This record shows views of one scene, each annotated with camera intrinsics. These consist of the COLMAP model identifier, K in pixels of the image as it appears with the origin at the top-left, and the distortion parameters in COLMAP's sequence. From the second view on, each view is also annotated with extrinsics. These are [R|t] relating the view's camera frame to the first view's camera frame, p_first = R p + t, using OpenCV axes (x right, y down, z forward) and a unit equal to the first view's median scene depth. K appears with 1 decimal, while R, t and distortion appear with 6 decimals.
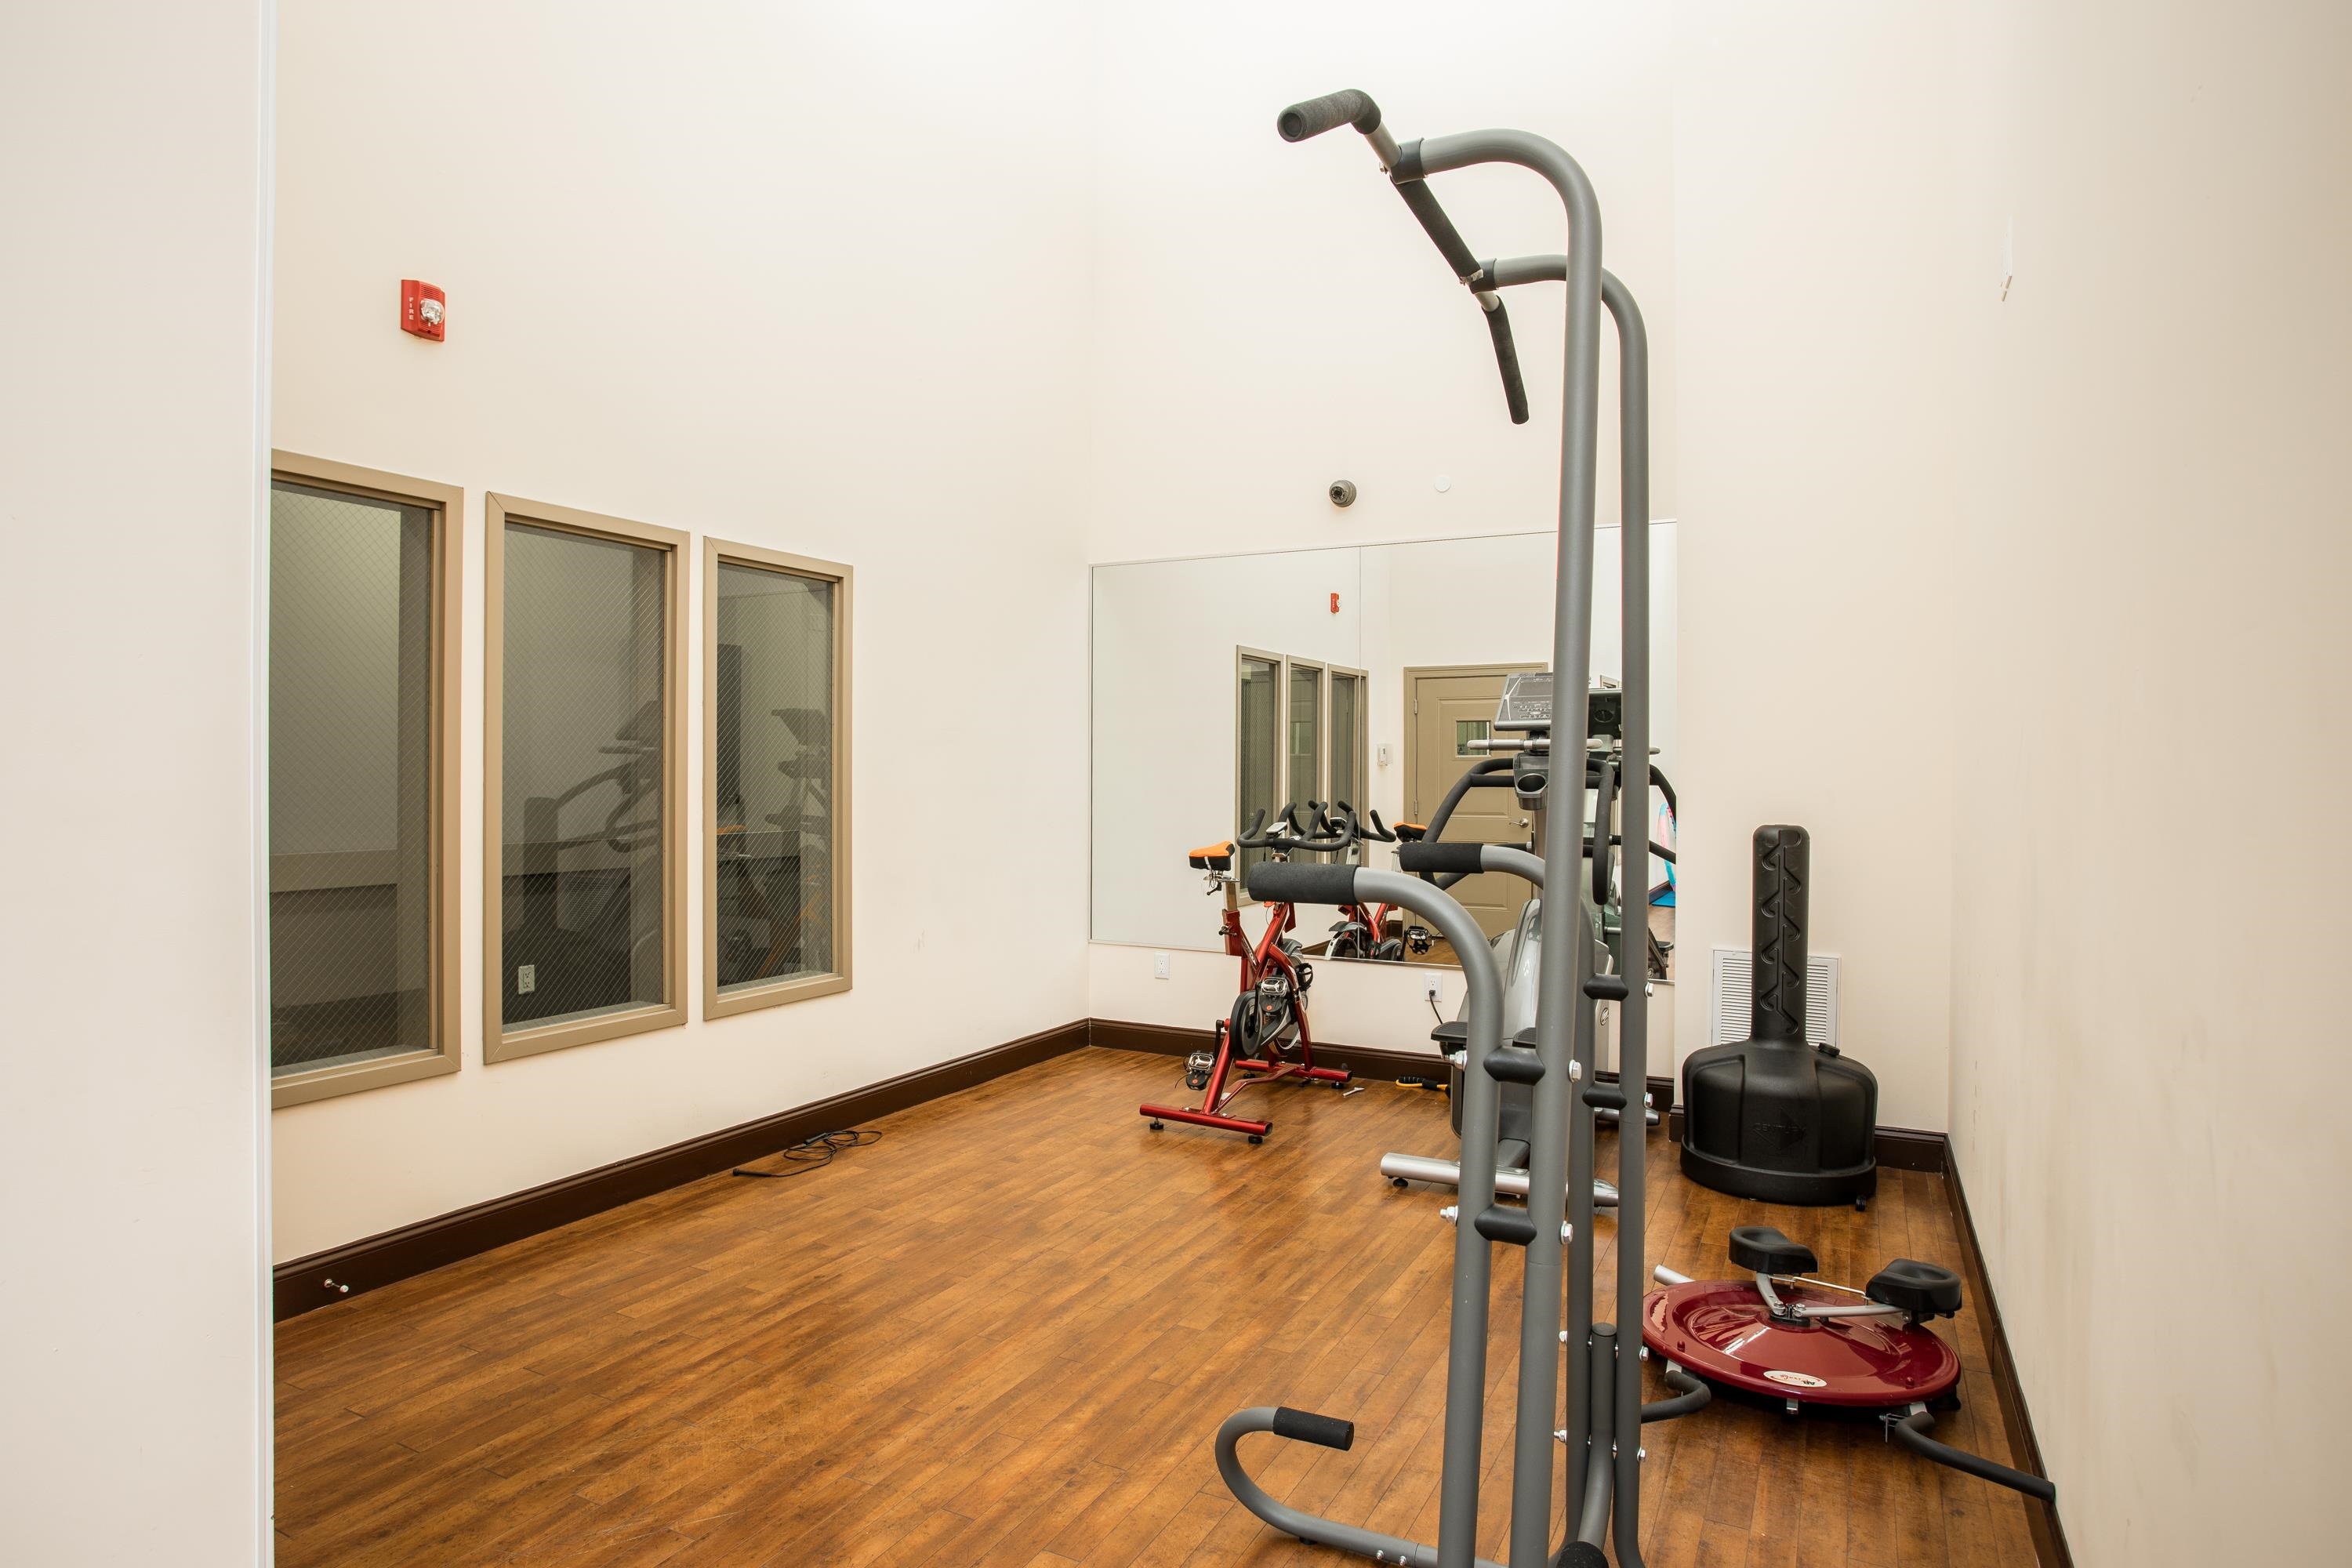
lens RADIAL K [[1321.5, 0, 1153.9], [0, 1321.5, 776.2], [0, 0, 1]] dist [-0.071079, 0.042635]
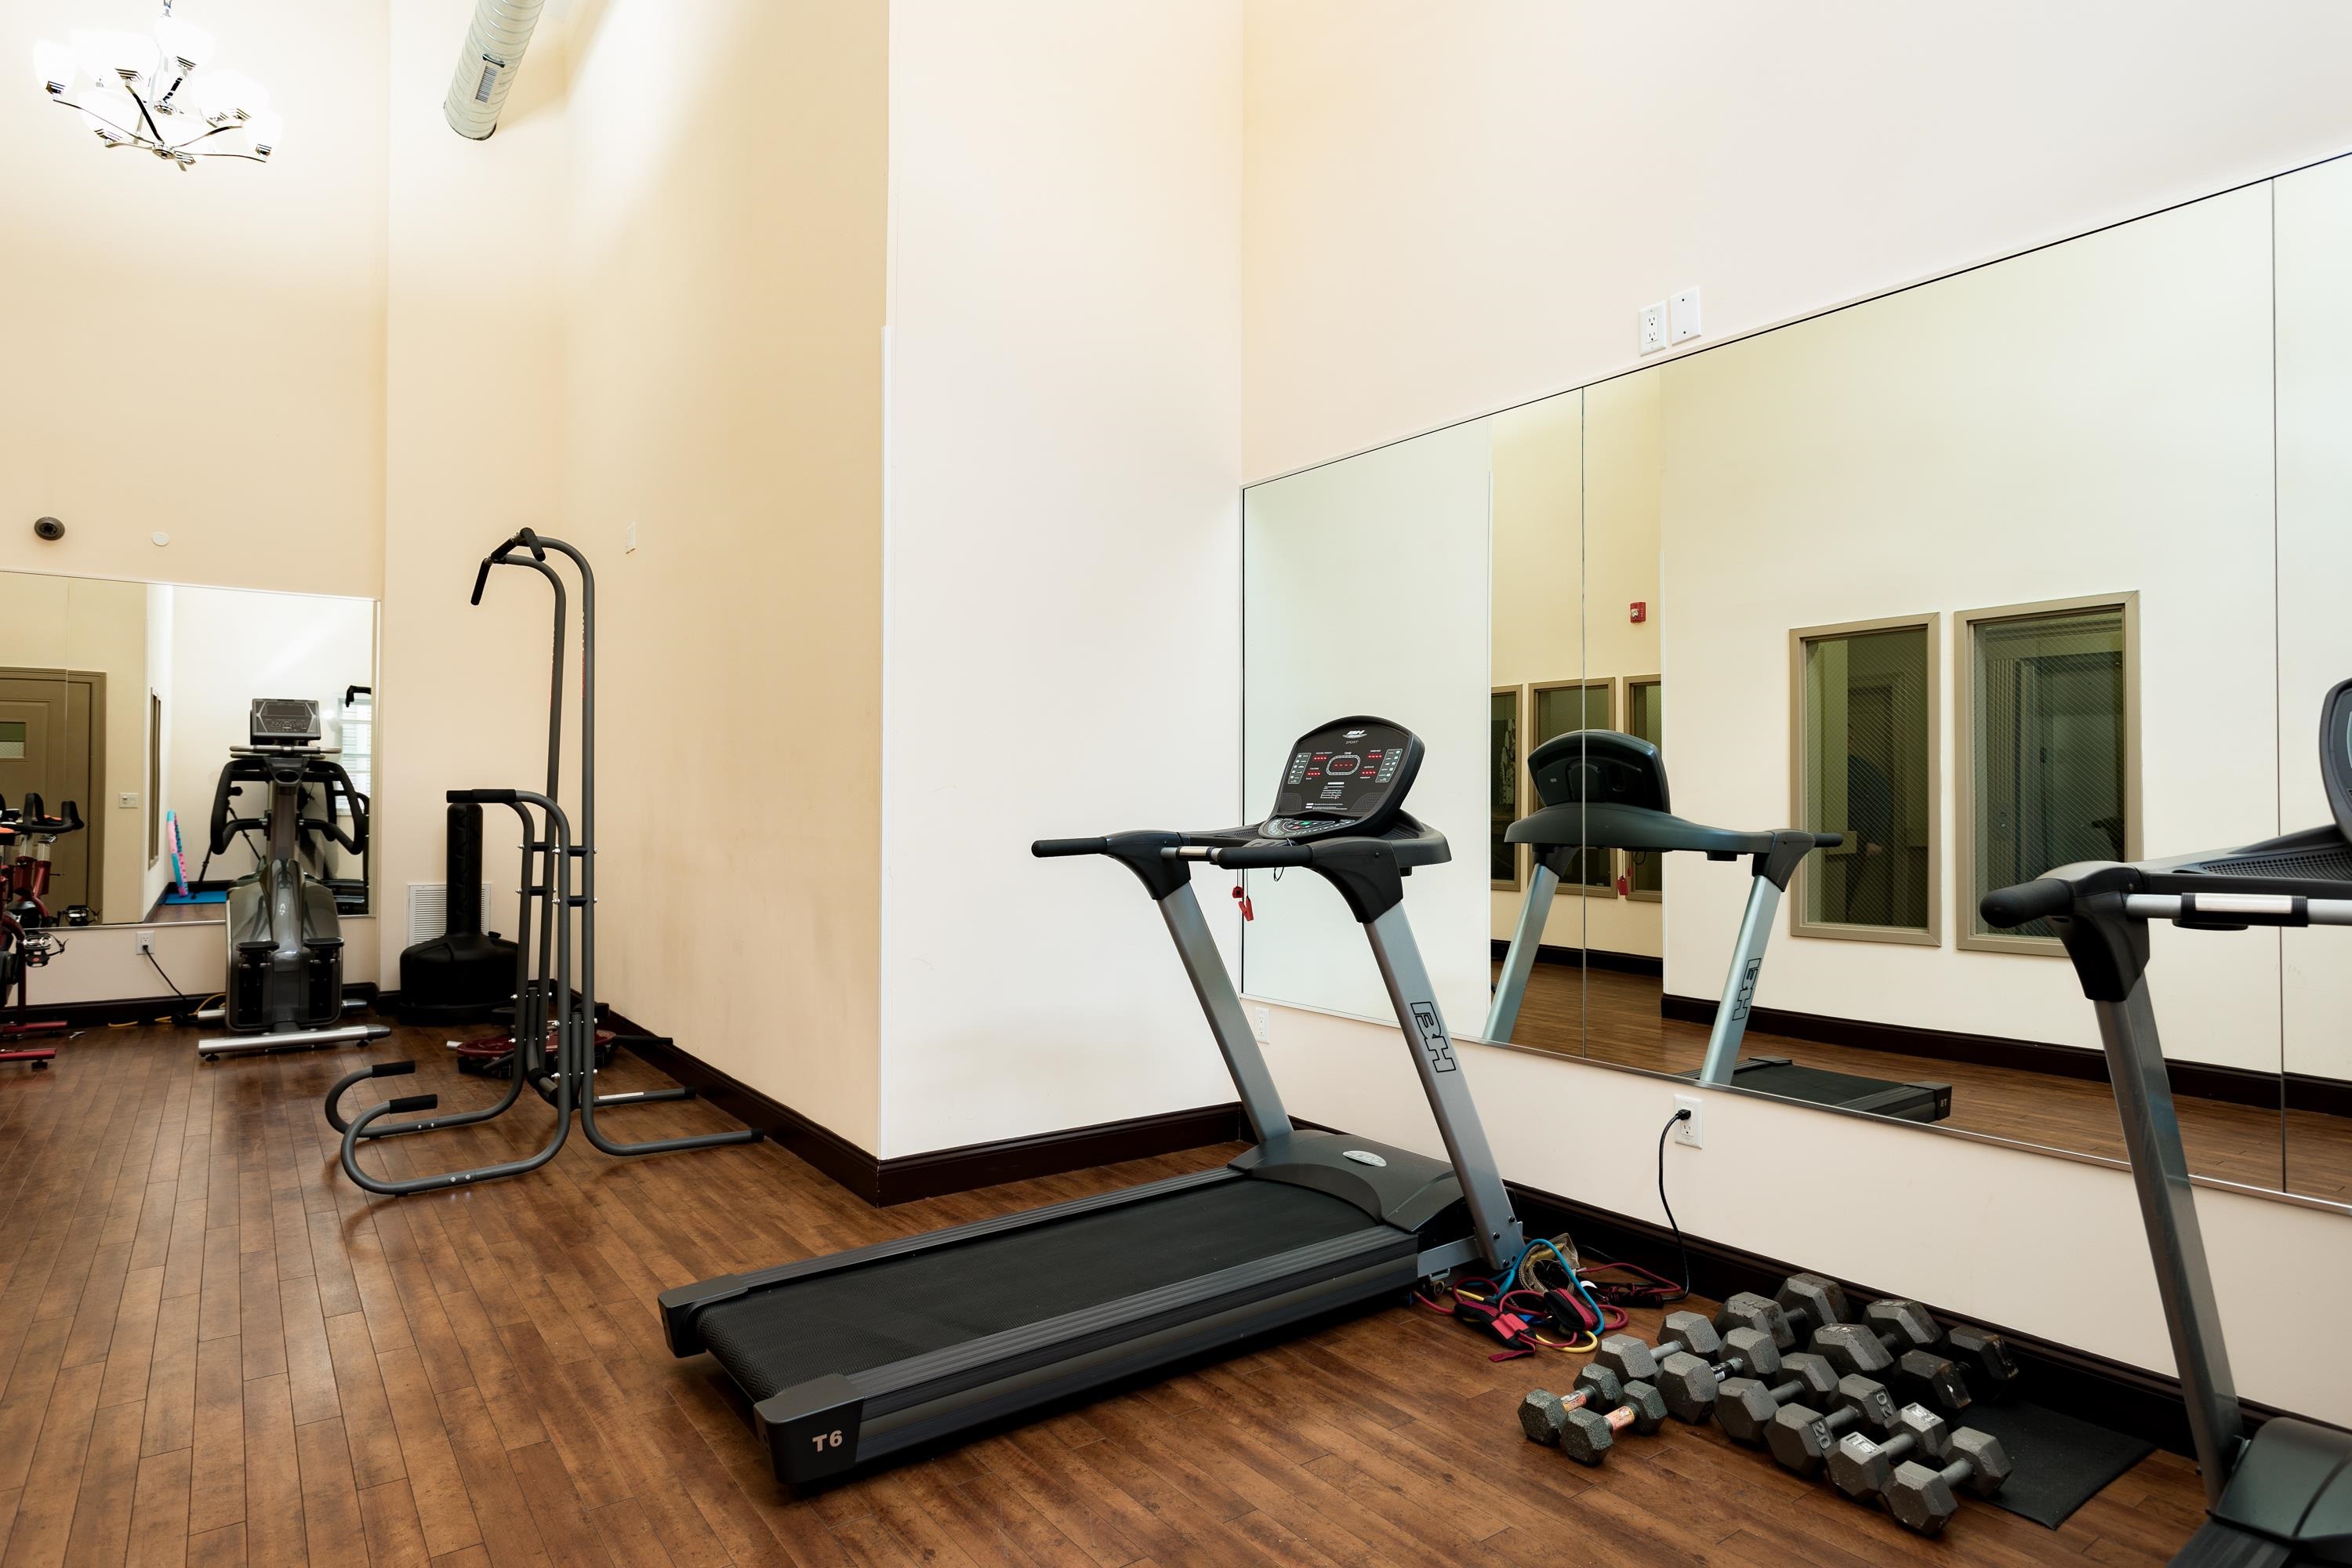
lens RADIAL K [[1321.5, 0, 1153.9], [0, 1321.5, 776.2], [0, 0, 1]] dist [-0.071079, 0.042635]
pose [[0.440100, 0.020397, 0.897717, -0.582154], [-0.001673, 0.999759, -0.021896, 0.034458], [-0.897947, 0.008134, 0.440028, -0.488516]]
